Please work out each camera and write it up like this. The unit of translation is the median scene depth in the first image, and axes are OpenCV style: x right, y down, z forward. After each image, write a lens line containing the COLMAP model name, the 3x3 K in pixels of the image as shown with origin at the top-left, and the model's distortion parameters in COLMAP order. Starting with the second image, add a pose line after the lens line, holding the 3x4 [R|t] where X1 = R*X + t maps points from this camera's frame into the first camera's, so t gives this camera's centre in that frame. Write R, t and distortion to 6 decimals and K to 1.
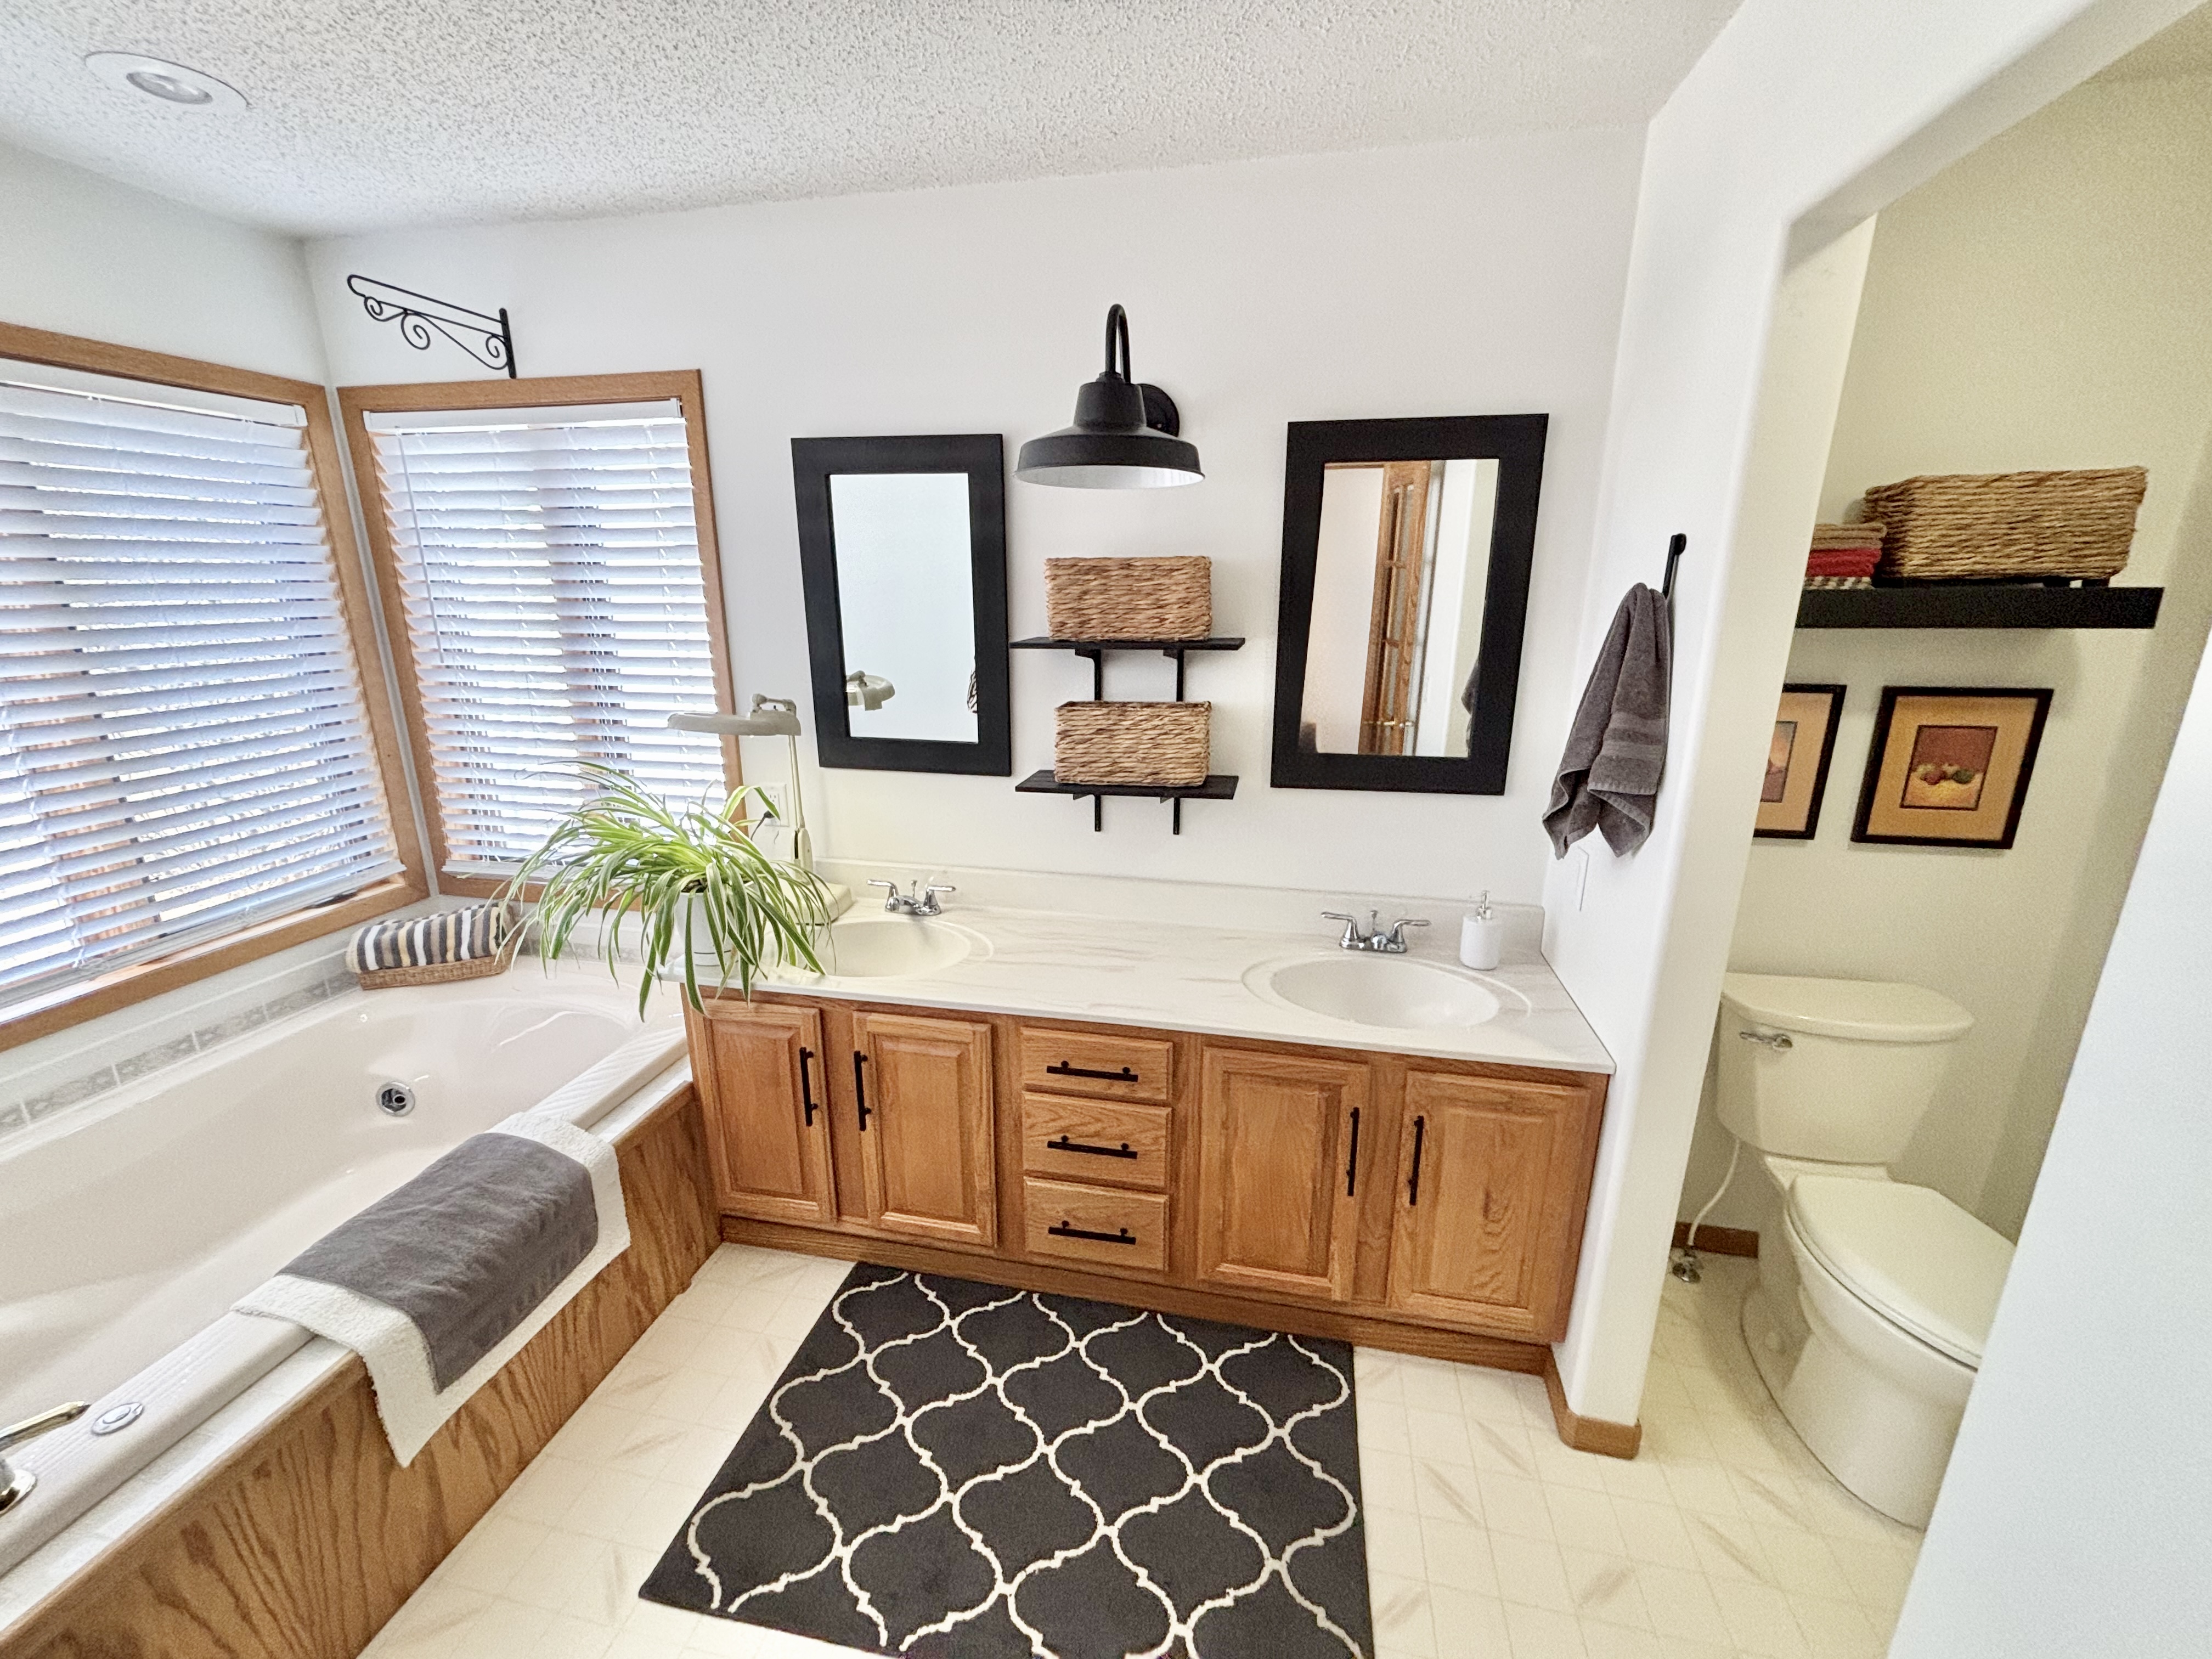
lens RADIAL K [[897.4, 0, 1111.3], [0, 897.4, 828.0], [0, 0, 1]] dist [0.002713, -0.001870]
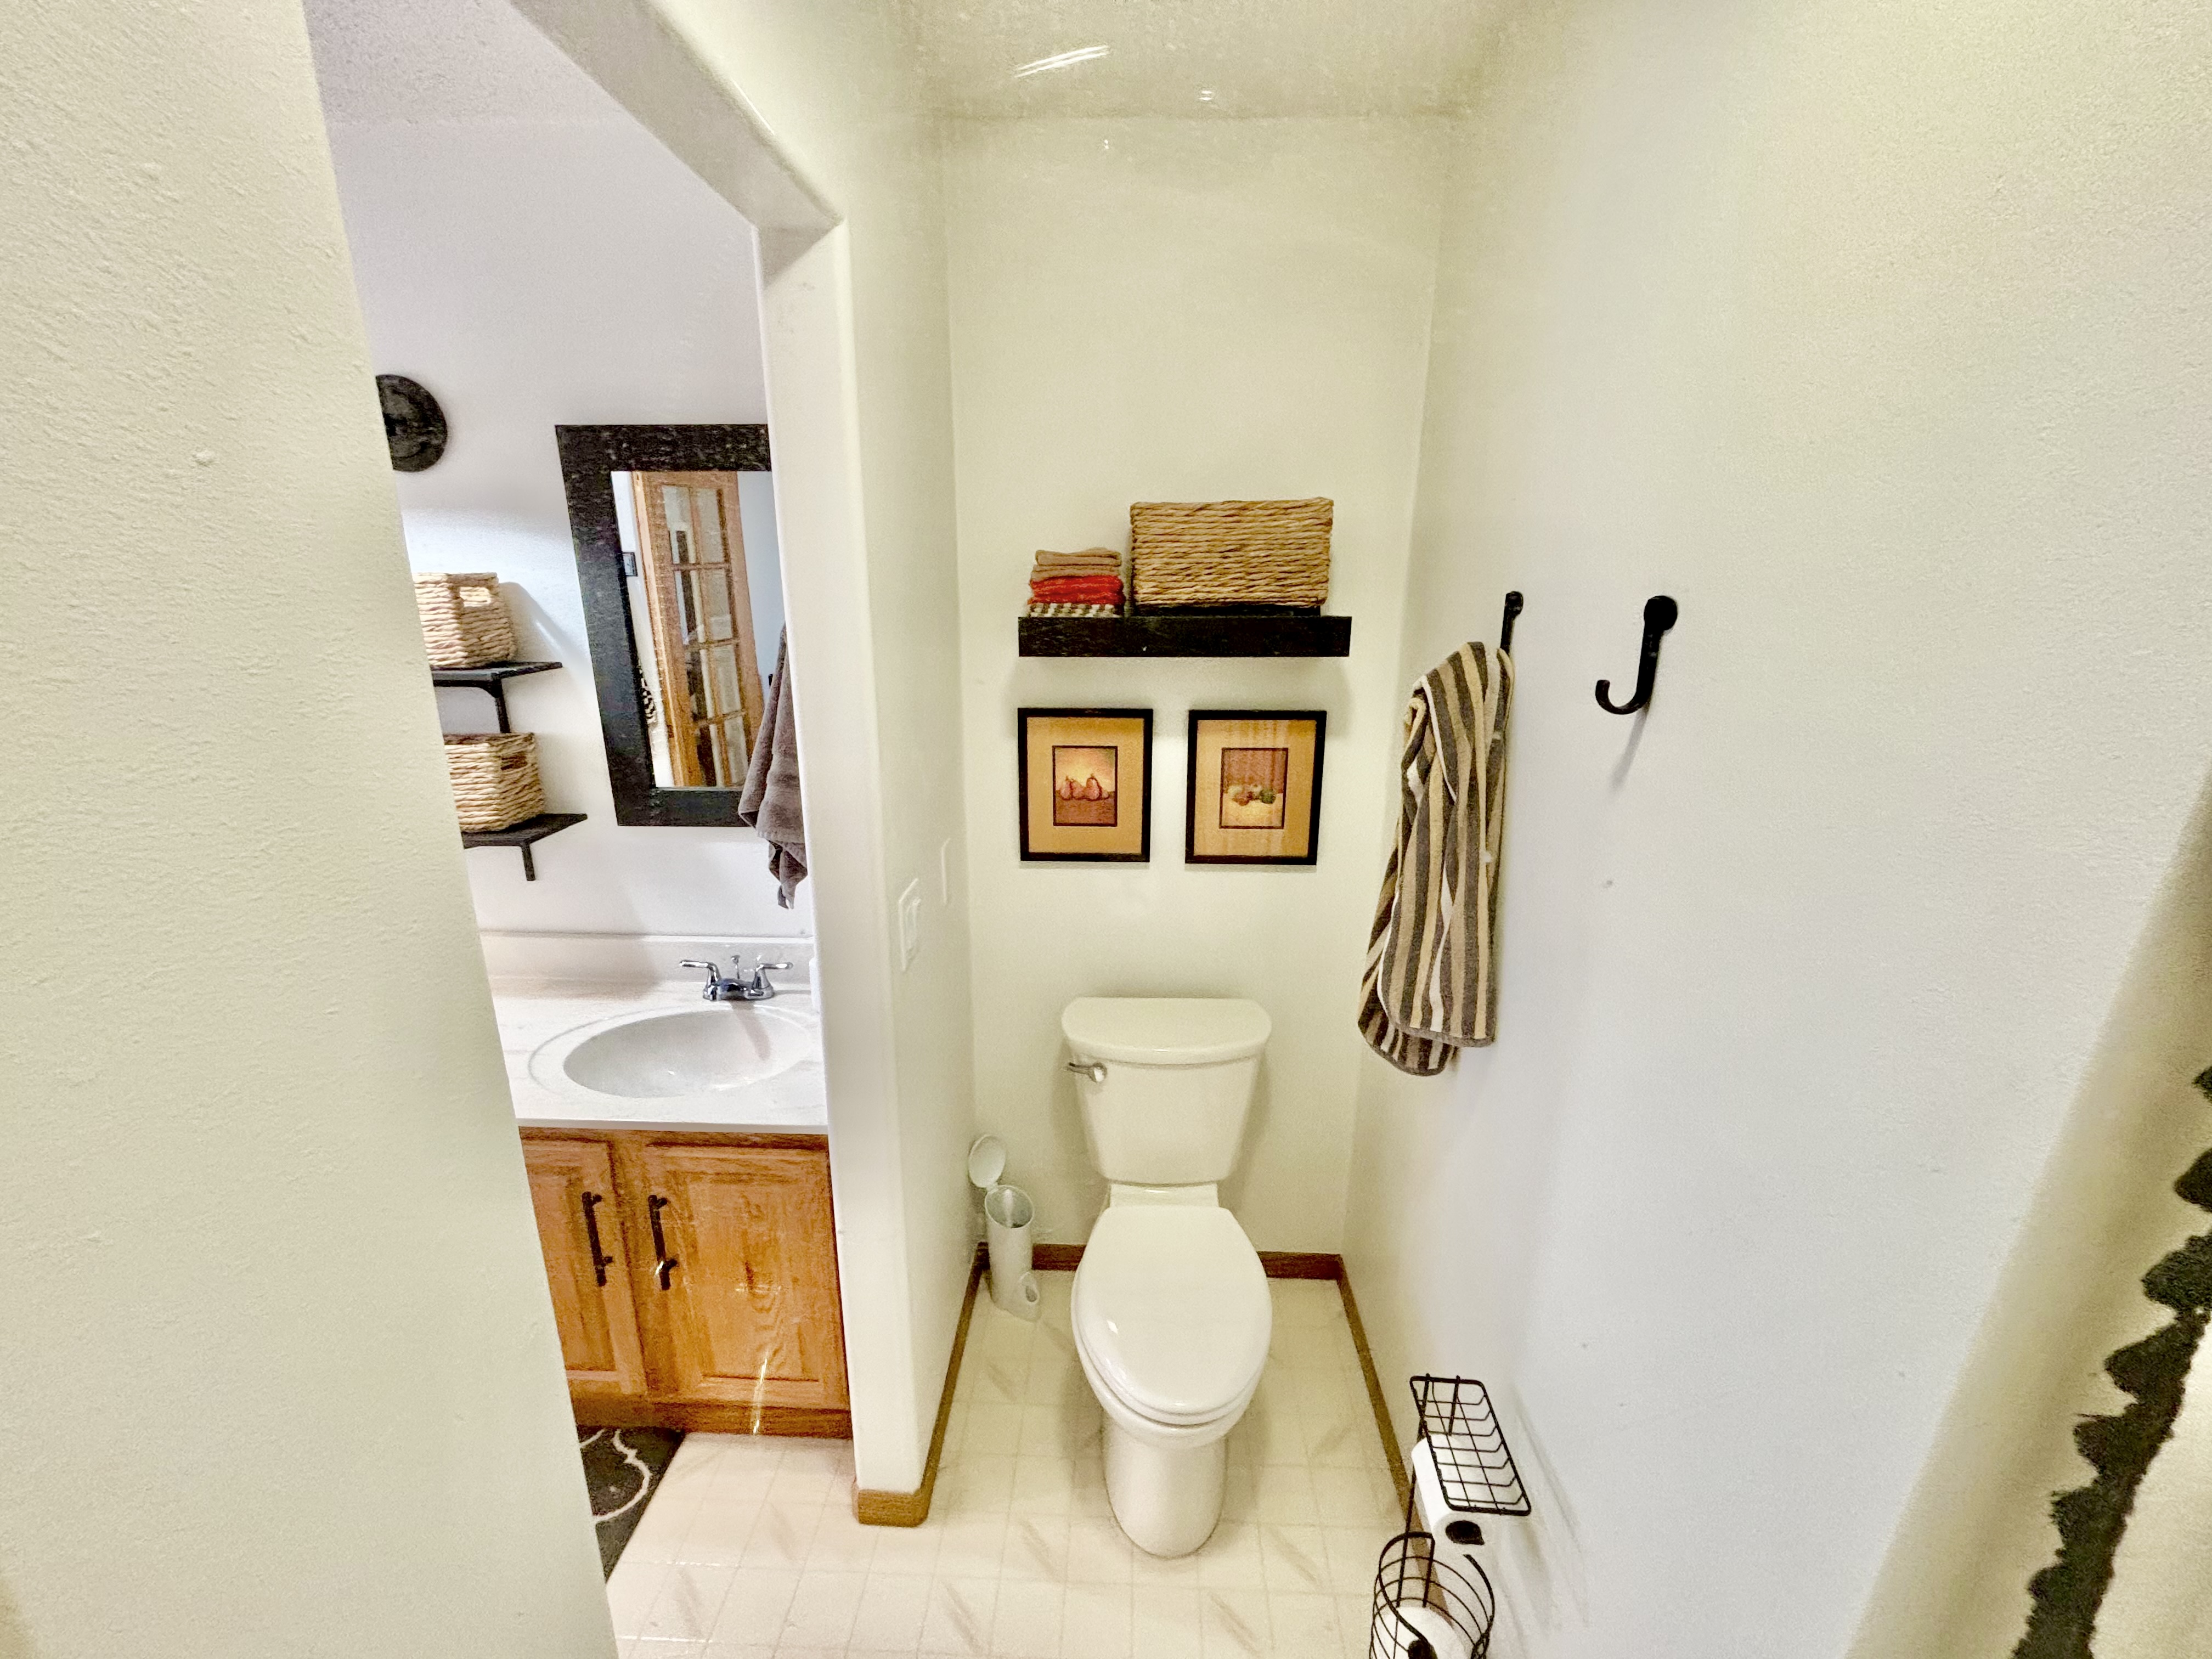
lens RADIAL K [[897.4, 0, 1091.7], [0, 897.4, 826.1], [0, 0, 1]] dist [0.002713, -0.001870]
pose [[0.985902, -0.038219, 0.162898, 0.587054], [0.037170, 0.999264, 0.009489, -0.041034], [-0.163140, -0.003300, 0.986597, 0.026932]]
